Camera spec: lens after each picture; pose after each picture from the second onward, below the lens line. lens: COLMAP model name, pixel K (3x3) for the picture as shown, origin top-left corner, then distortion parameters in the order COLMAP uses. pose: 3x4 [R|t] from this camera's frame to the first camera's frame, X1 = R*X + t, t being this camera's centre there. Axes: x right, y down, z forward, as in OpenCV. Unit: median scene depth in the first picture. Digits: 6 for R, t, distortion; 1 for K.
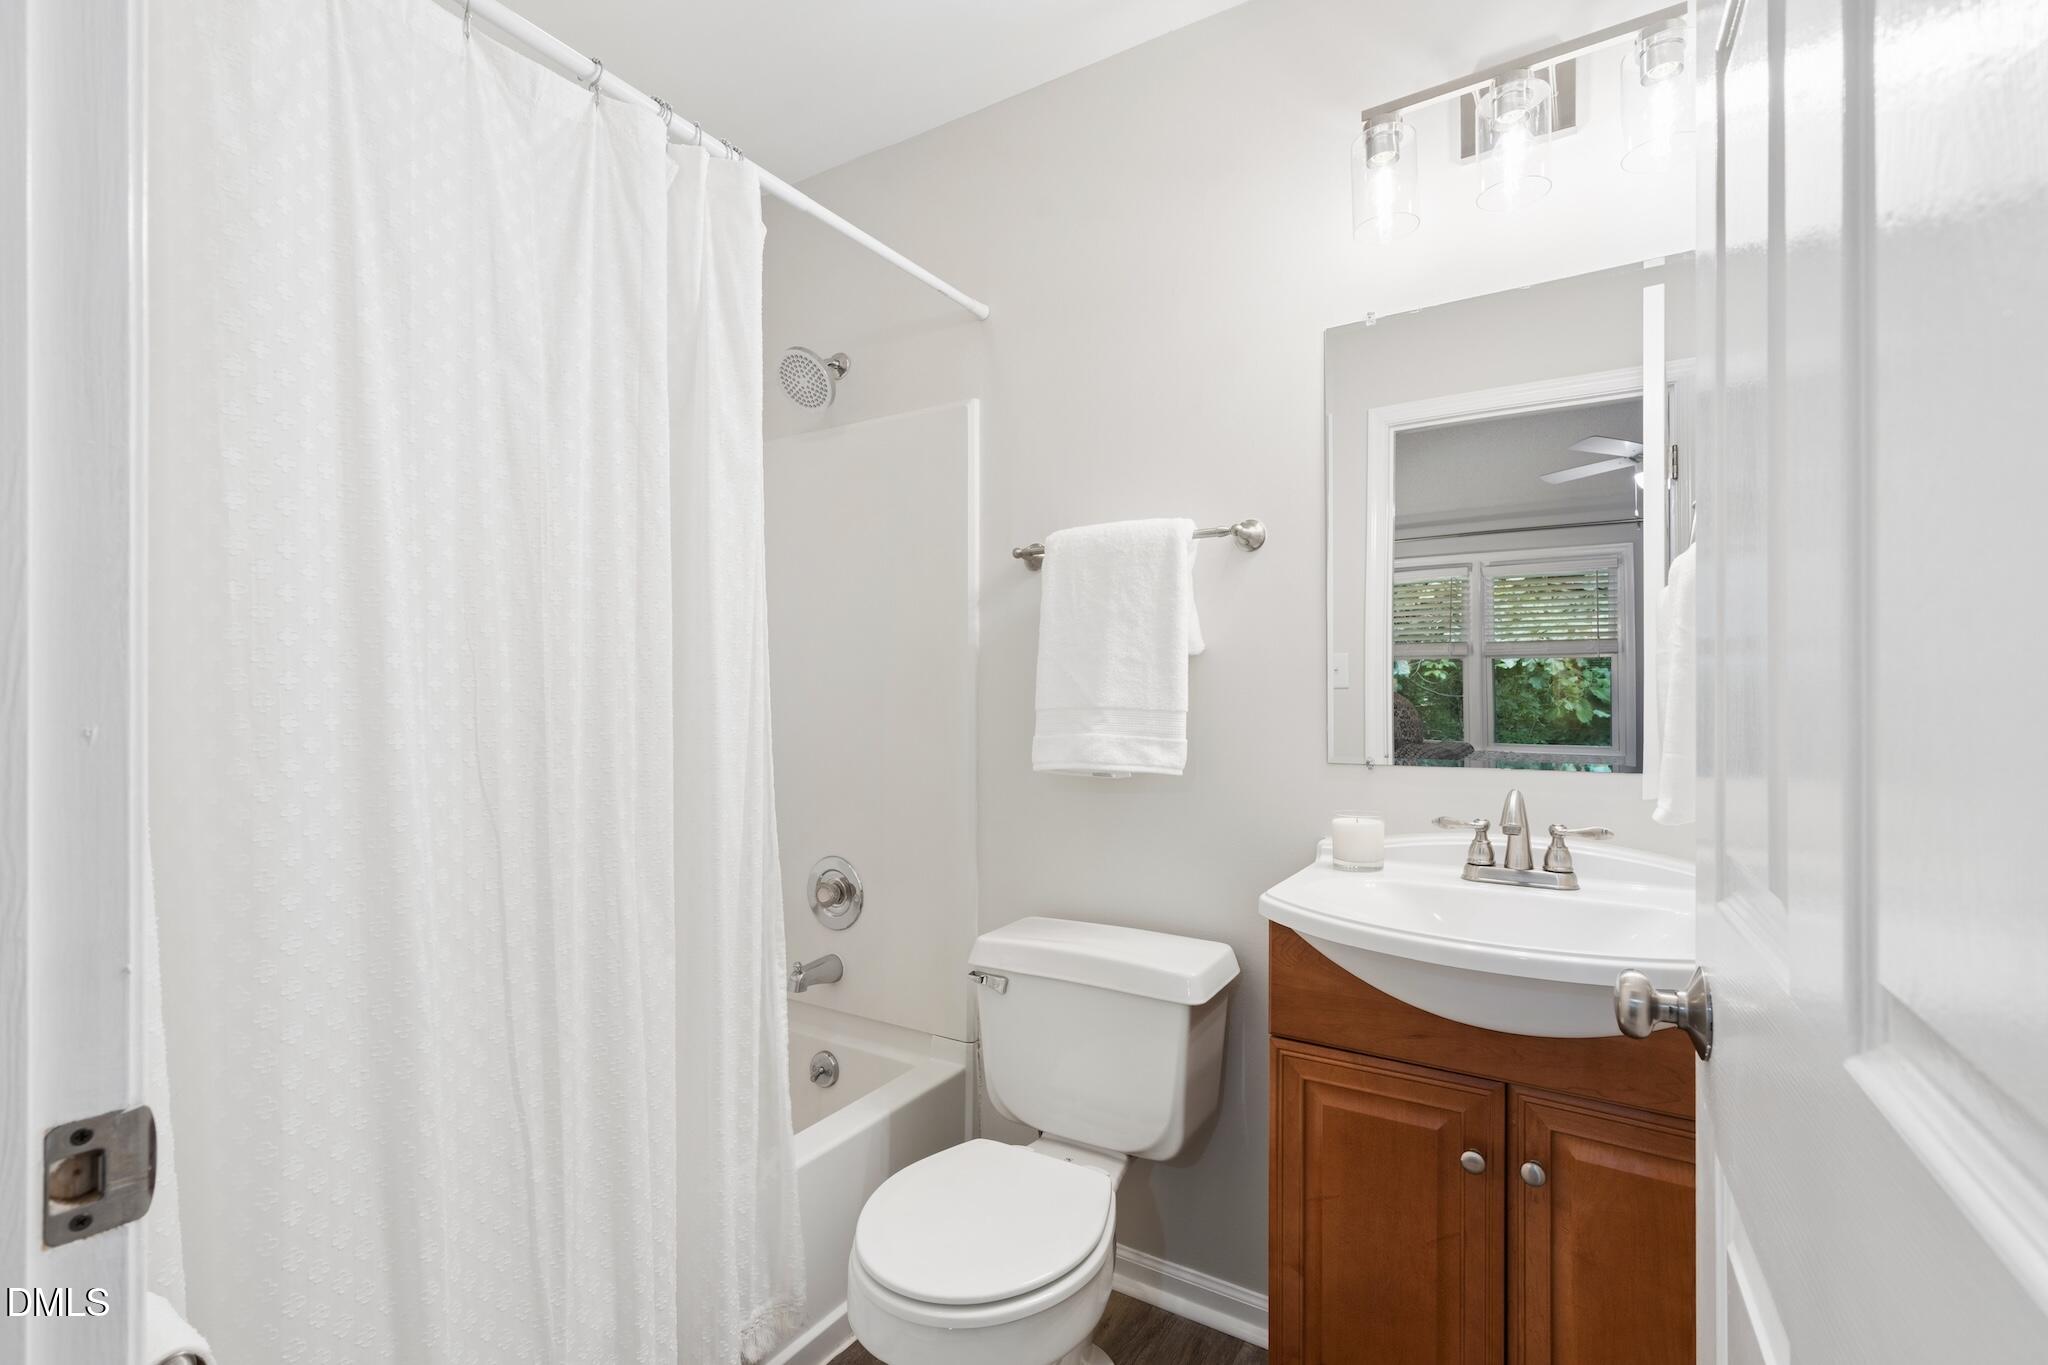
lens RADIAL K [[926.1, 0, 1027.9], [0, 926.1, 685.4], [0, 0, 1]] dist [-0.004049, -0.000140]
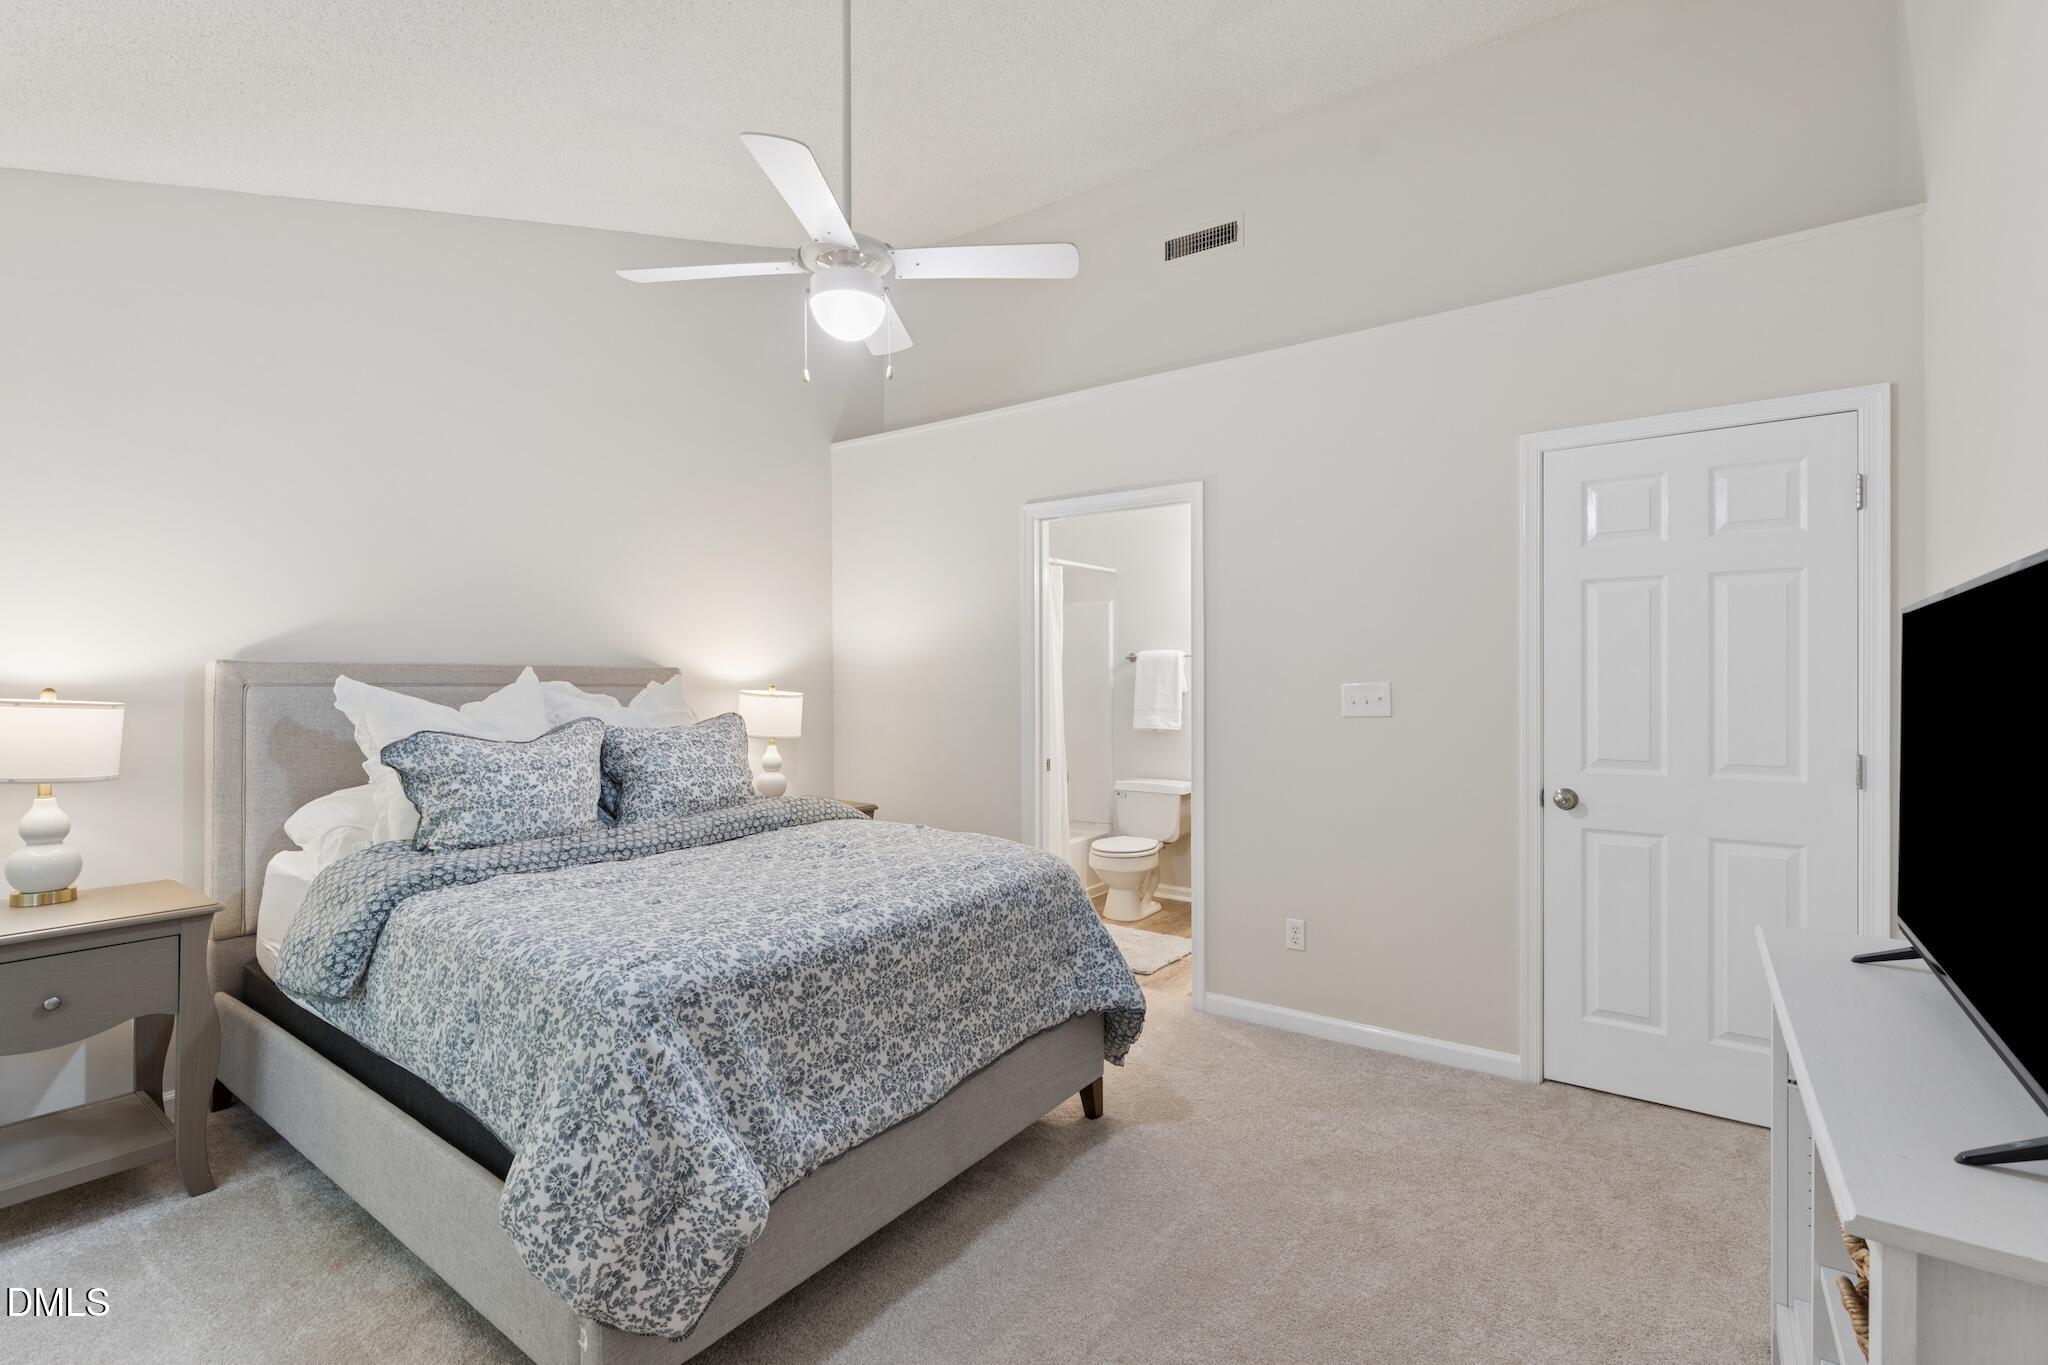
lens RADIAL K [[926.1, 0, 1040.0], [0, 926.1, 688.9], [0, 0, 1]] dist [-0.004049, -0.000140]
pose [[0.998046, -0.001789, -0.062466, -0.117495], [0.001963, 0.999994, 0.002716, -0.055382], [0.062460, -0.002833, 0.998043, -2.203605]]
